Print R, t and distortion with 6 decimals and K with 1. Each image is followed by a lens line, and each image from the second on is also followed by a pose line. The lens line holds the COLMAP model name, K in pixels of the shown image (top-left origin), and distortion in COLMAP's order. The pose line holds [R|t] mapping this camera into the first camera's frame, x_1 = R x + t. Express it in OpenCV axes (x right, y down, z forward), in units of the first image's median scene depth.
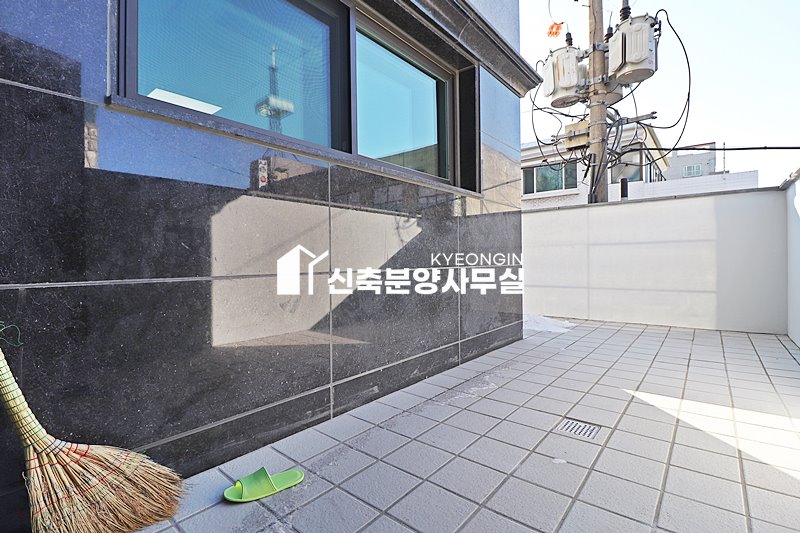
lens RADIAL K [[369.2, 0, 399.6], [0, 369.2, 262.5], [0, 0, 1]] dist [-0.002472, -0.012115]
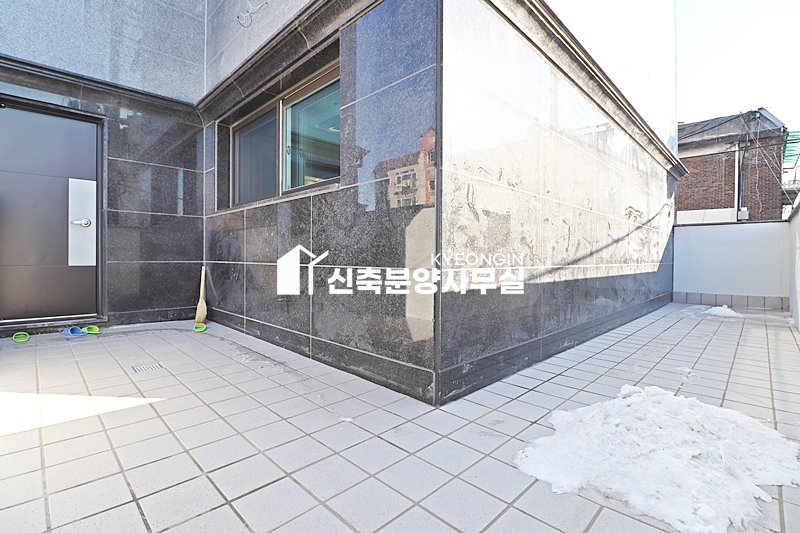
lens RADIAL K [[369.2, 0, 399.6], [0, 369.2, 262.5], [0, 0, 1]] dist [-0.002472, -0.012115]
pose [[-0.082693, 0.021810, -0.996336, 1.187126], [-0.010829, 0.999682, 0.022782, -0.021579], [0.996516, 0.012673, -0.082430, 1.343954]]
